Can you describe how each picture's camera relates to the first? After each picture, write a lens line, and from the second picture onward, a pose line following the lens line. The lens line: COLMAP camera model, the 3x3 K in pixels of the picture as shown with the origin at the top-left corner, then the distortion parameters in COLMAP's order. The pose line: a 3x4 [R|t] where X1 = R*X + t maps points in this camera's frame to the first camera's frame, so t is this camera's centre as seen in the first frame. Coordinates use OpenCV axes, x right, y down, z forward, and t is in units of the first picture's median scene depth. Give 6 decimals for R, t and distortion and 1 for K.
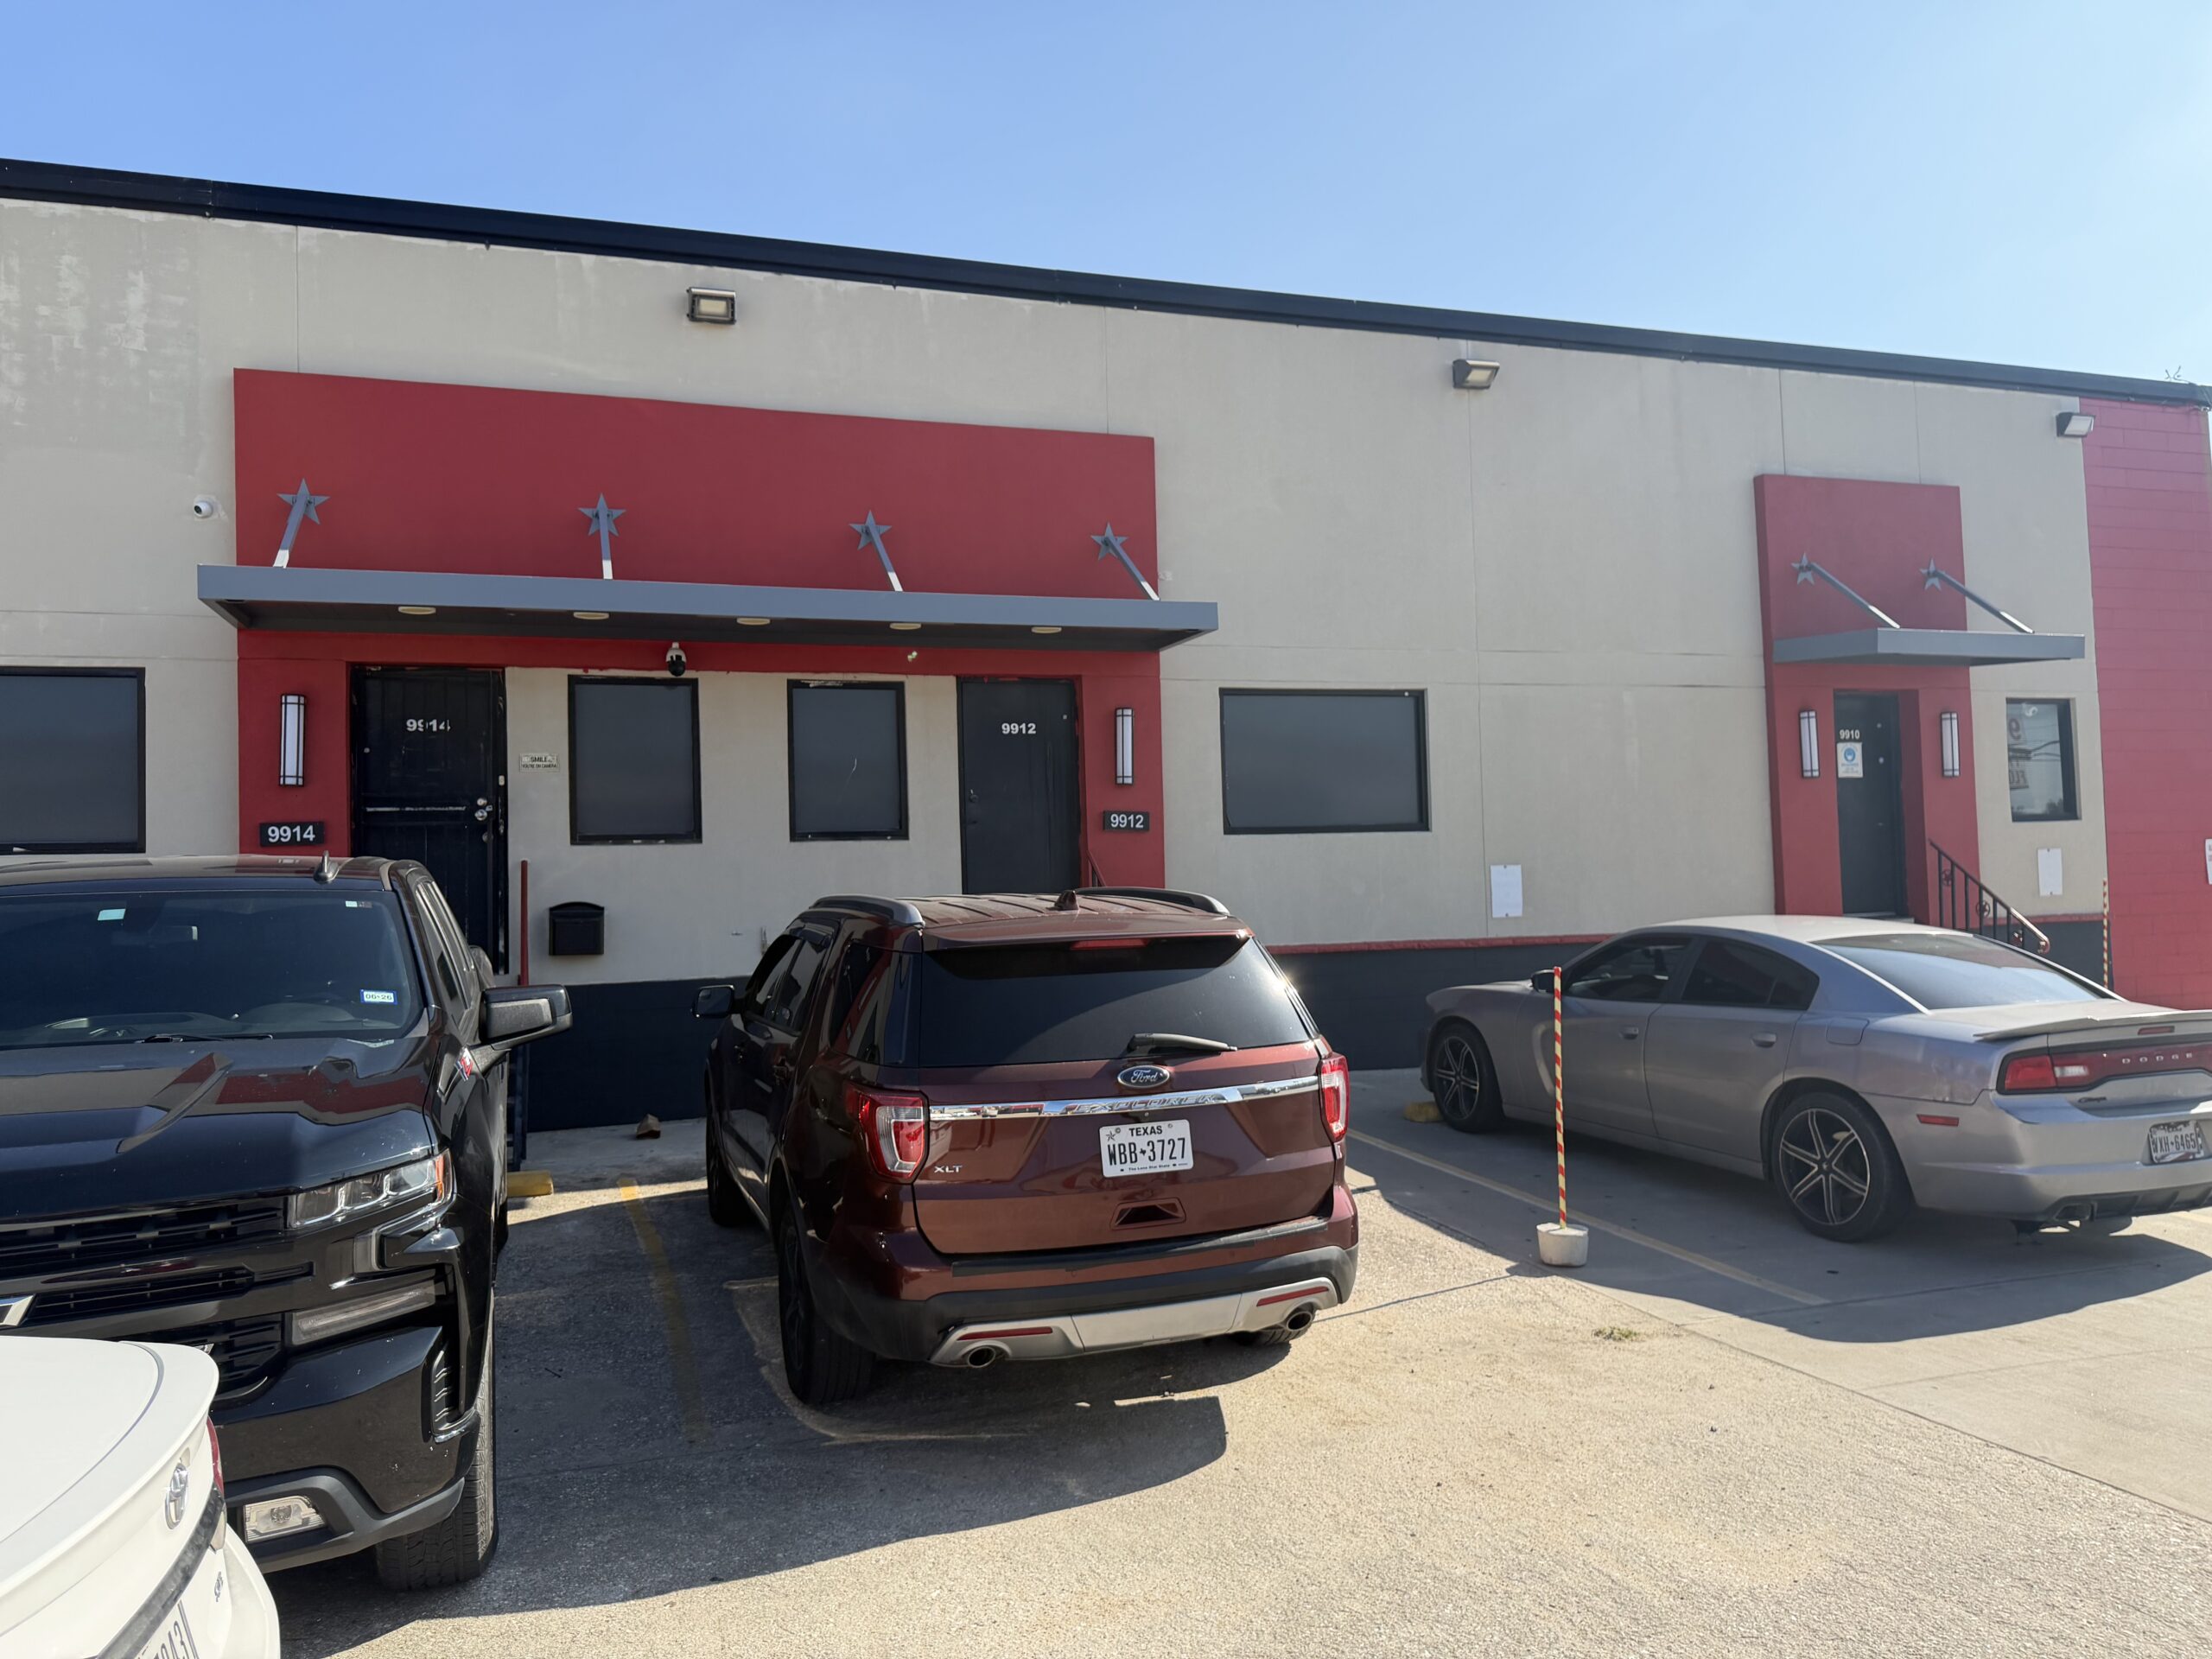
lens RADIAL K [[1568.3, 0, 1138.0], [0, 1568.3, 831.7], [0, 0, 1]] dist [0.143672, -0.227713]
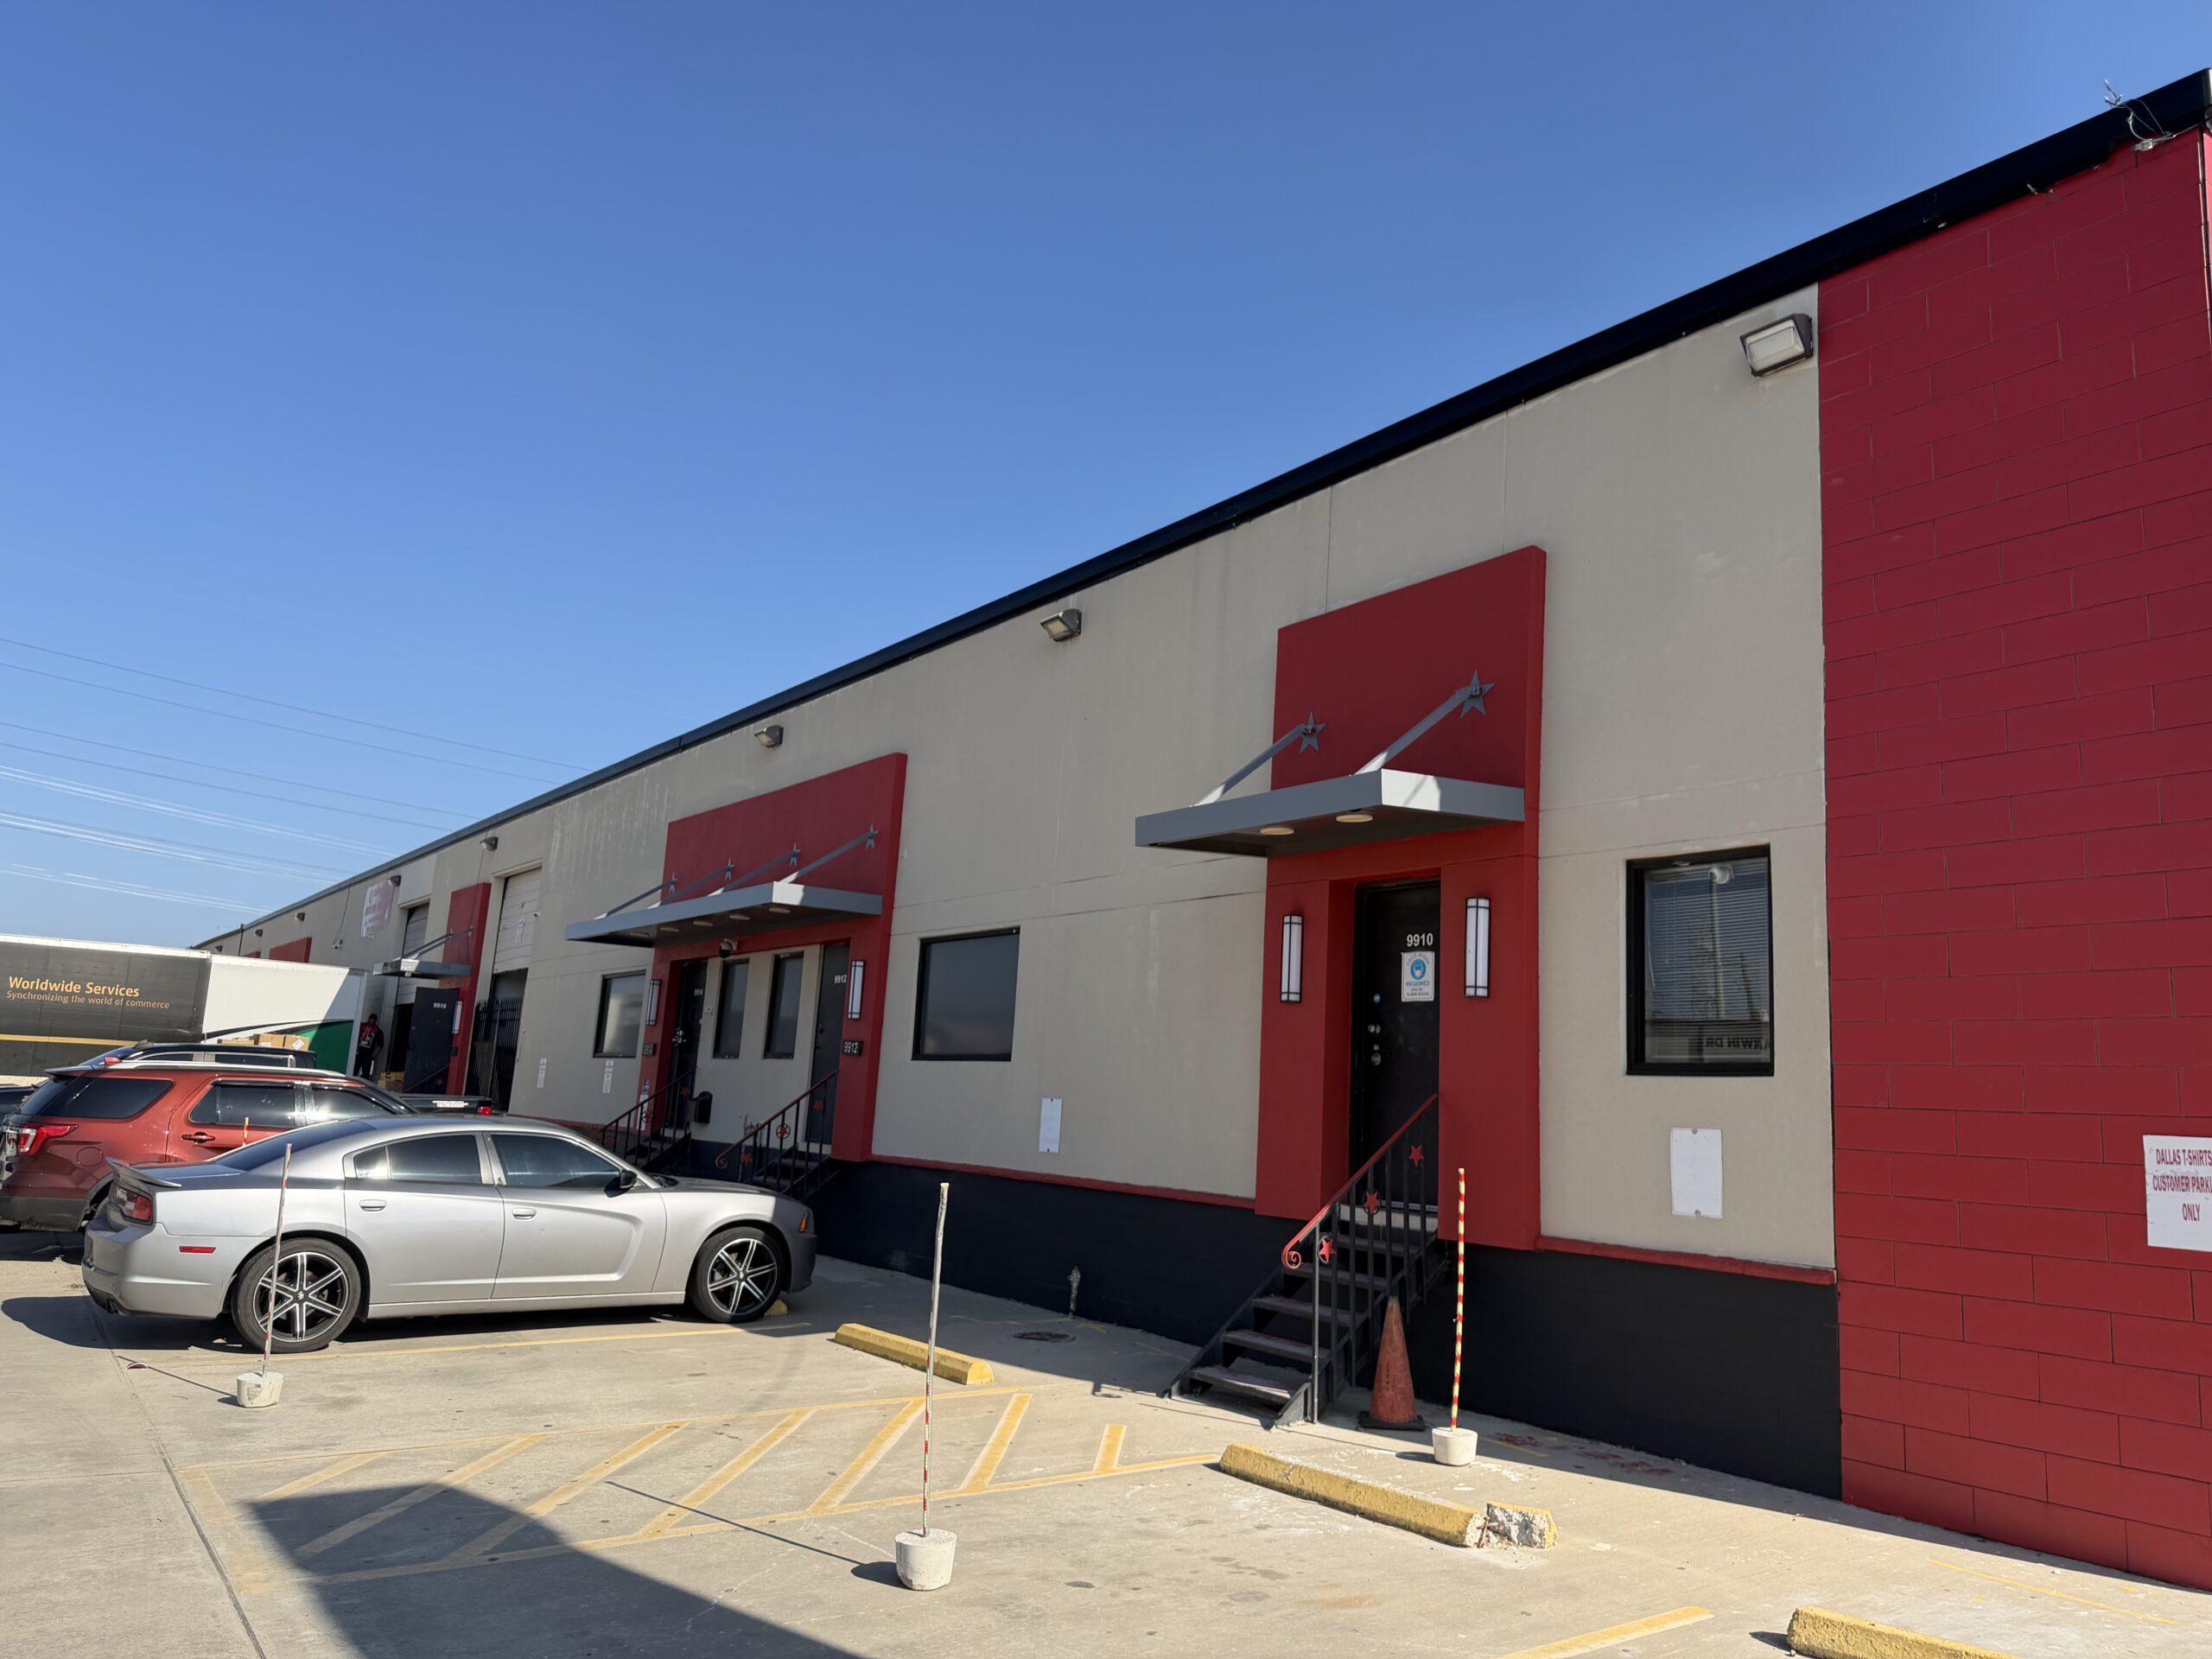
lens RADIAL K [[1568.3, 0, 1138.0], [0, 1568.3, 831.7], [0, 0, 1]] dist [0.143672, -0.227713]
pose [[0.282359, -0.120114, -0.951759, 1.108439], [-0.023003, 0.990997, -0.131891, -0.014168], [0.959033, 0.059134, 0.277054, 0.708111]]
